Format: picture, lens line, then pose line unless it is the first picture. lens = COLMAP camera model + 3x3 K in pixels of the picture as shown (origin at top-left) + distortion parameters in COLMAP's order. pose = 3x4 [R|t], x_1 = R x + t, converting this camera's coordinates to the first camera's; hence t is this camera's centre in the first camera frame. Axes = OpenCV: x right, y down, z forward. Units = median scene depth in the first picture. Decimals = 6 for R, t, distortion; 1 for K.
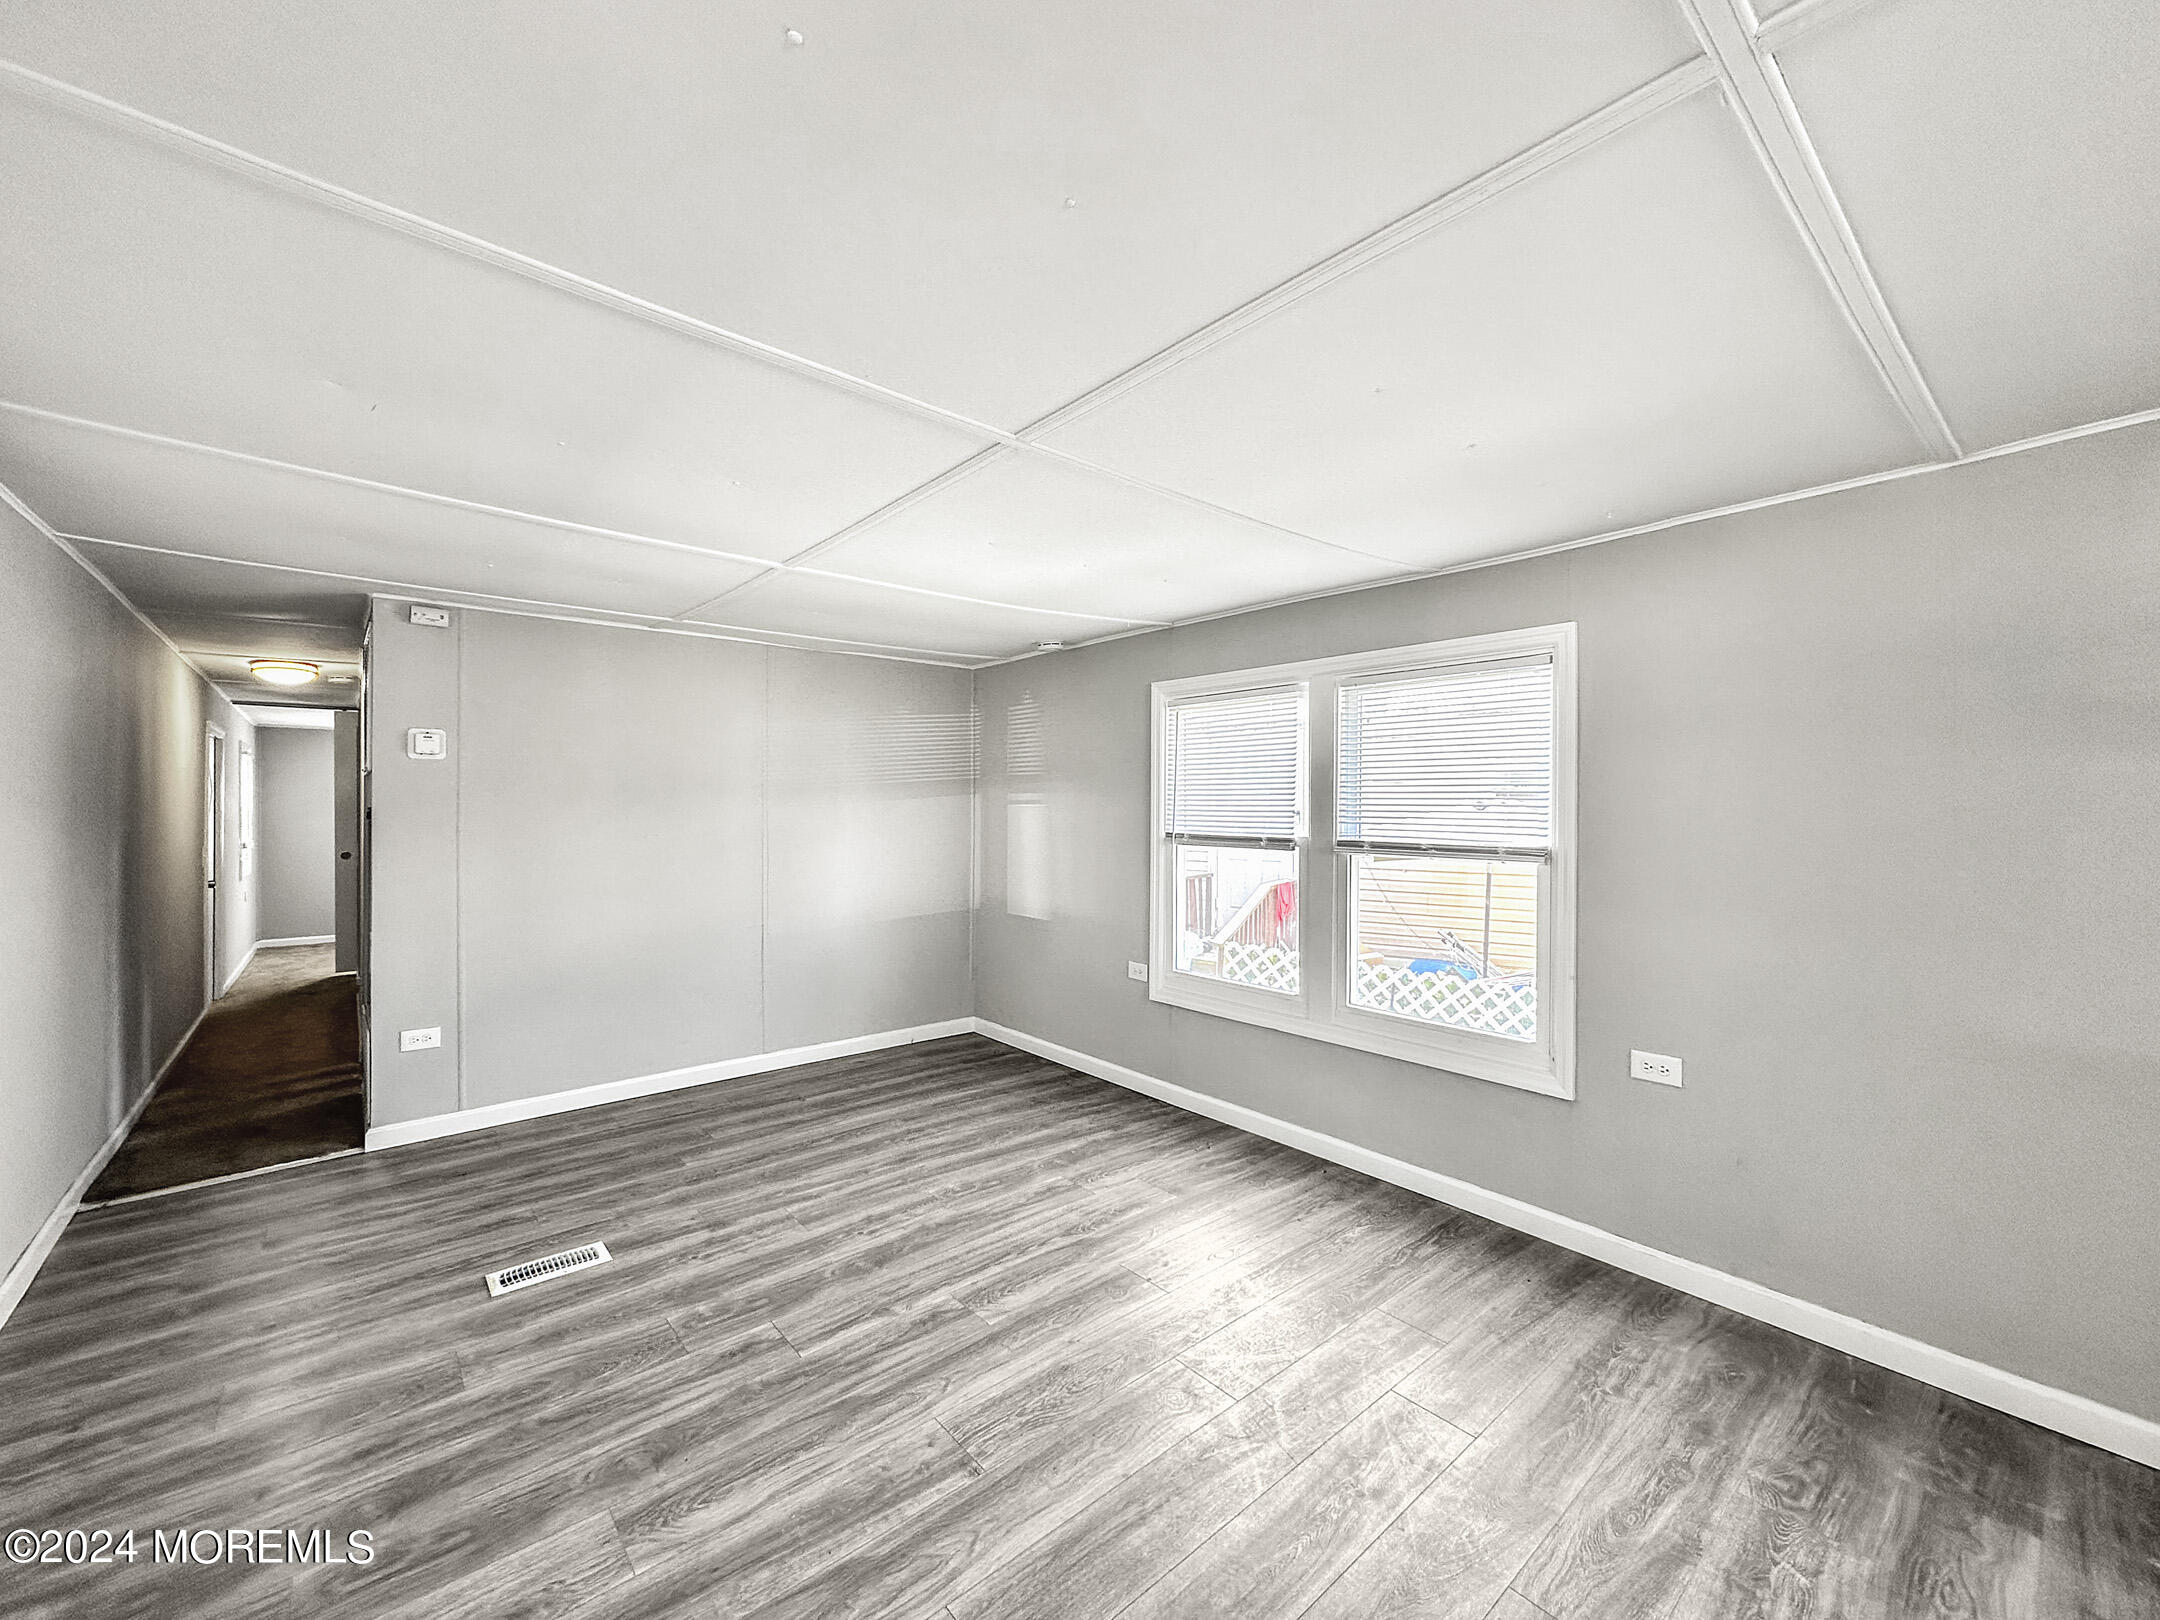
lens RADIAL K [[866.3, 0, 1075.7], [0, 866.3, 807.7], [0, 0, 1]] dist [-0.003126, 0.000676]
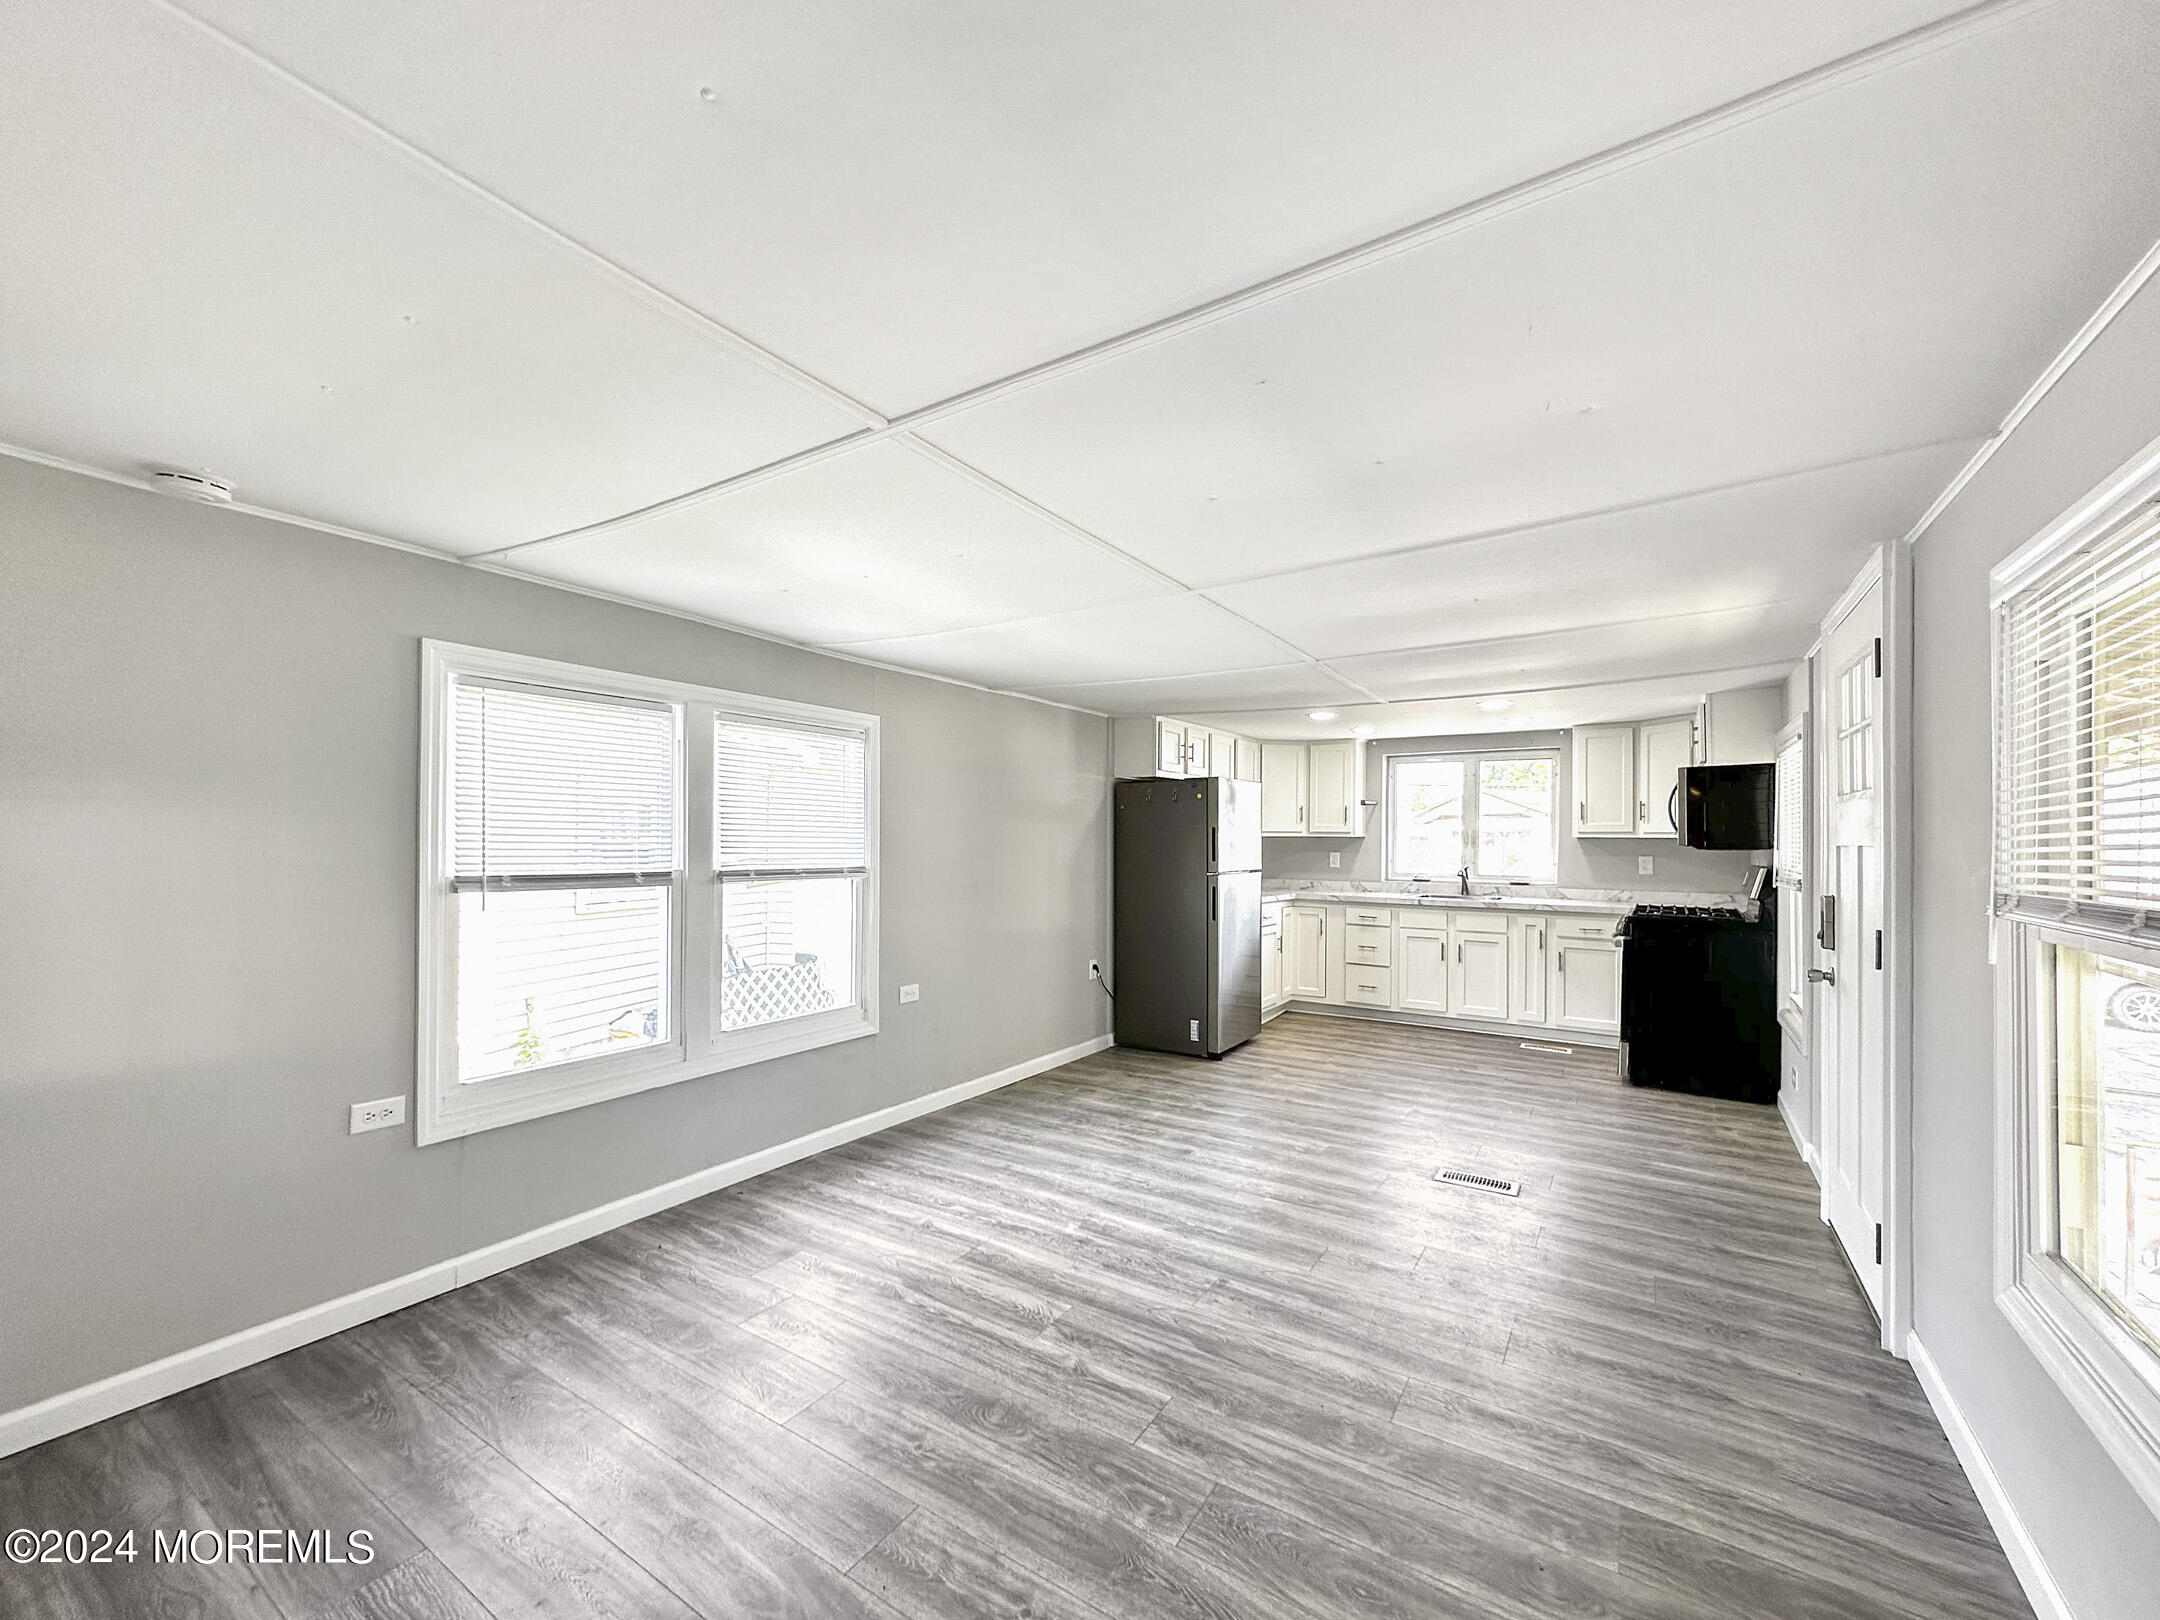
lens RADIAL K [[875.3, 0, 1077.1], [0, 875.3, 830.9], [0, 0, 1]] dist [-0.002042, -0.000094]
pose [[-0.291484, 0.004412, 0.956566, -0.869030], [-0.007214, 0.999951, -0.006811, -0.005564], [-0.956549, -0.008886, -0.291437, 0.975606]]
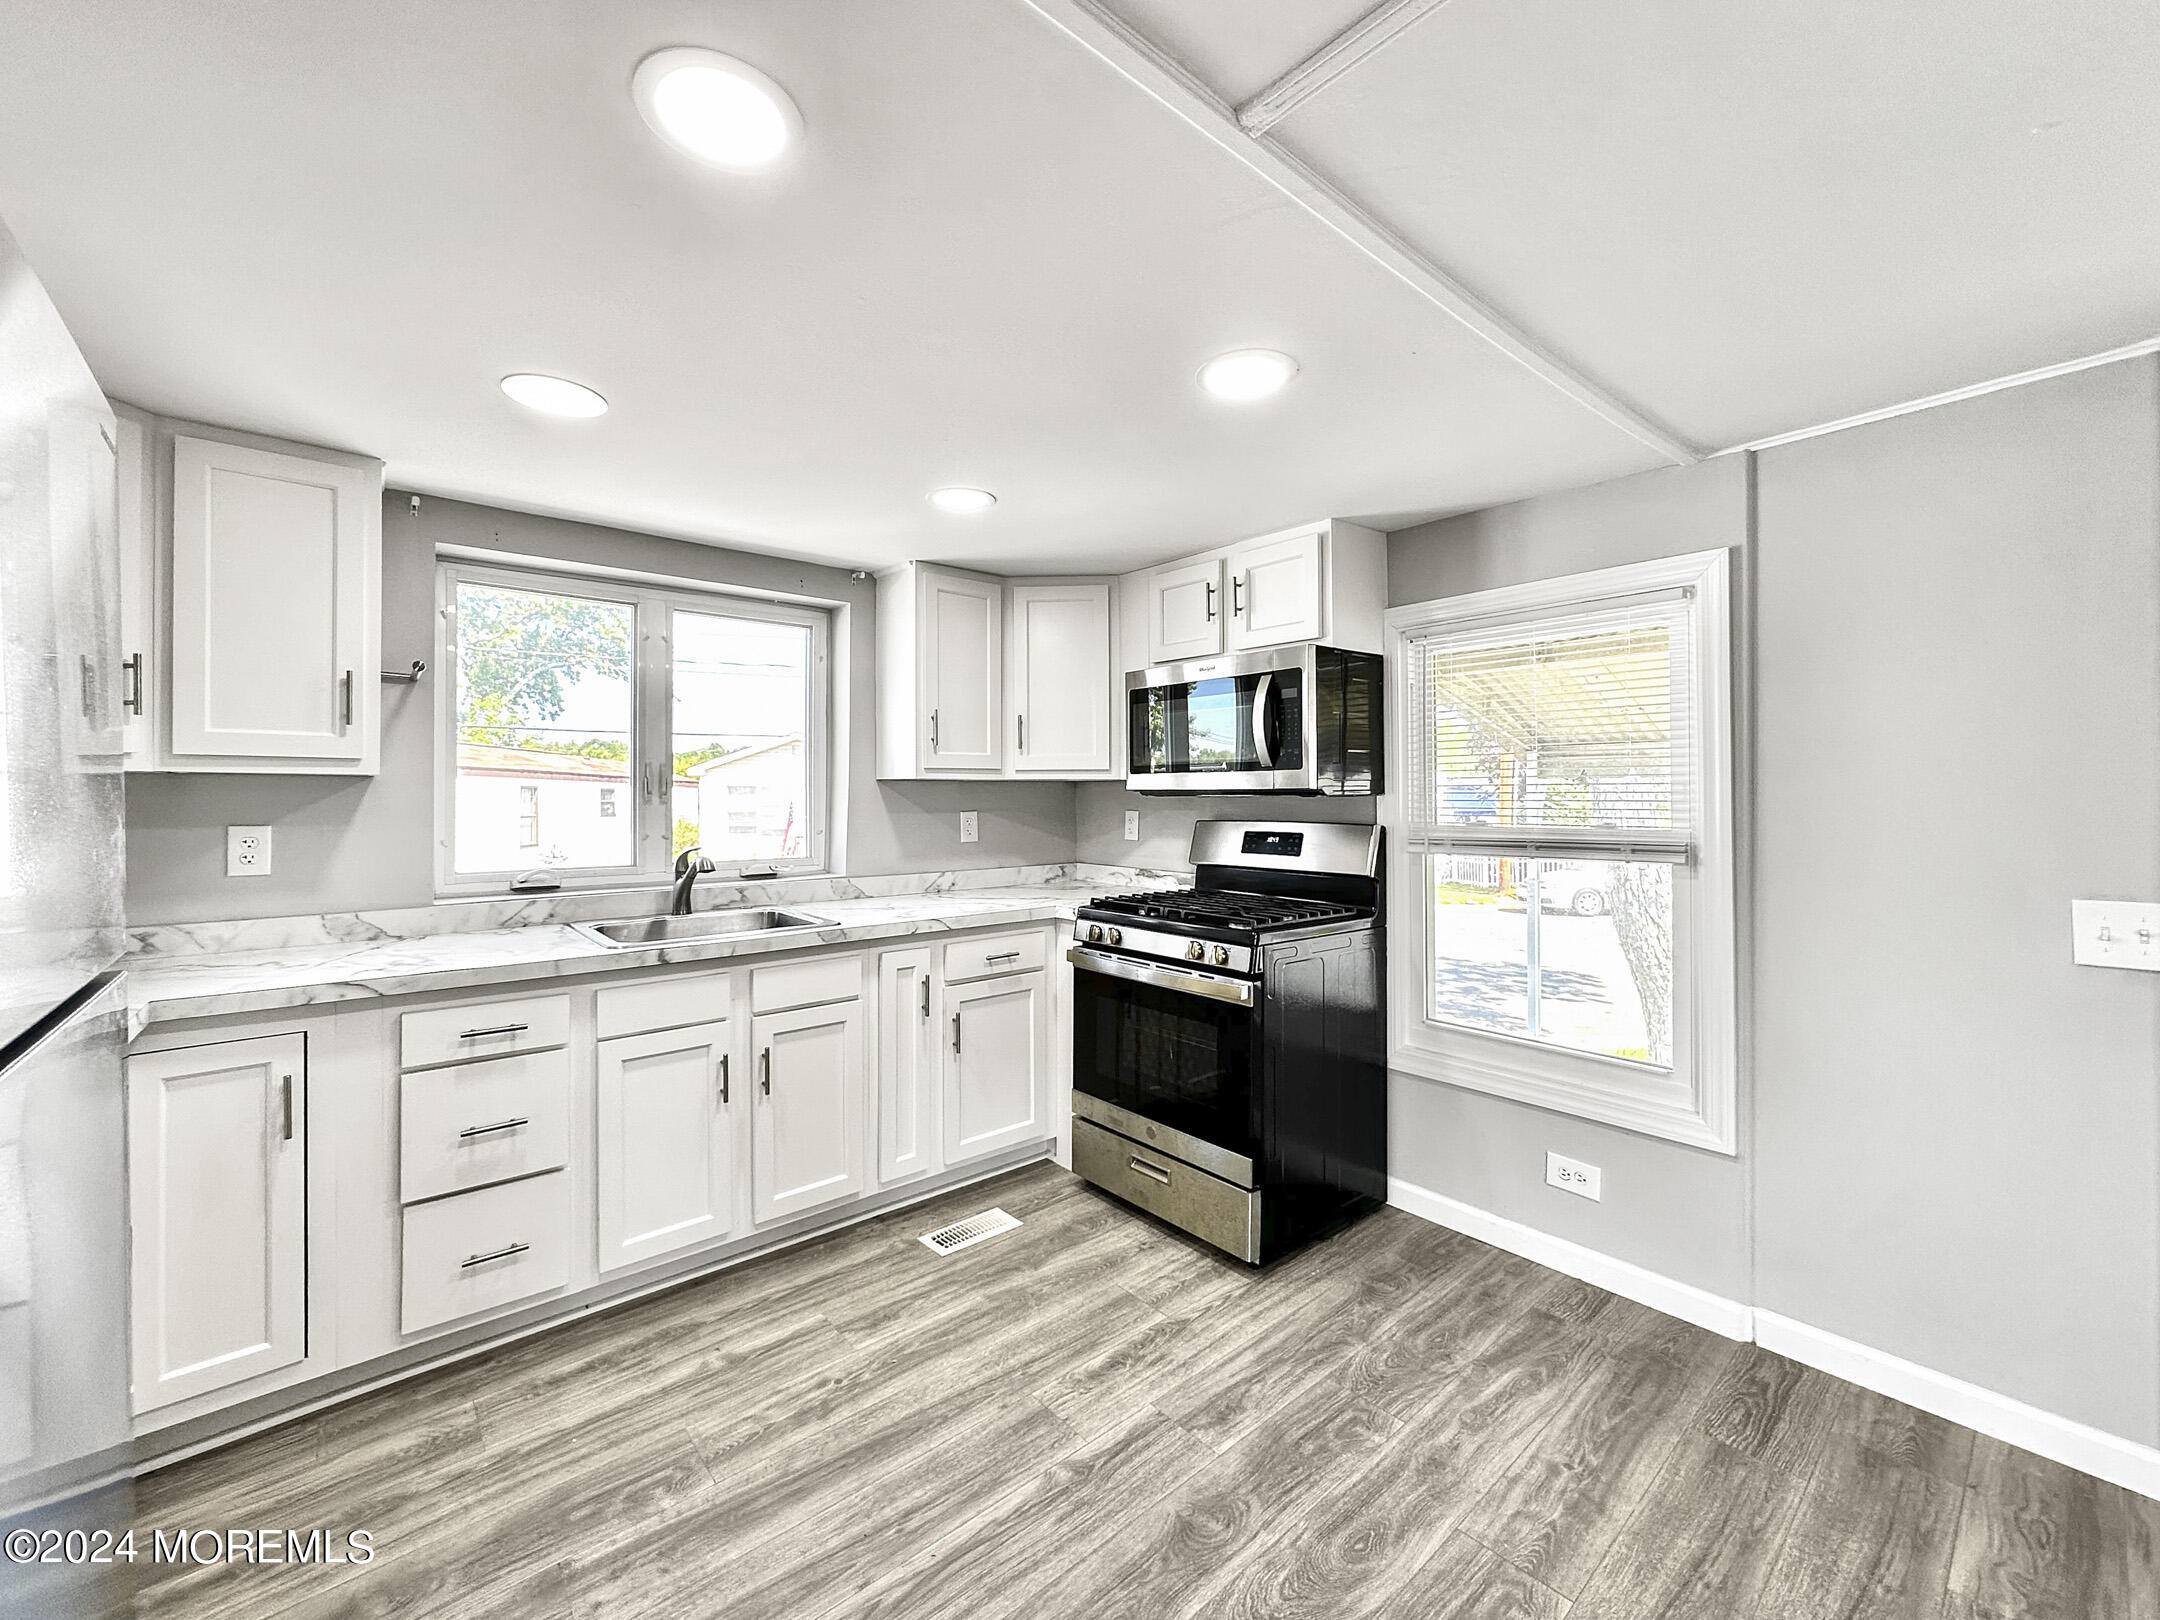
lens RADIAL K [[868.9, 0, 1073.6], [0, 868.9, 793.5], [0, 0, 1]] dist [-0.001961, 0.000015]
pose [[-0.999996, 0.001959, -0.002030, 0.561815], [0.001963, 0.999997, -0.001752, 0.007516], [0.002027, -0.001756, -0.999996, 0.315129]]
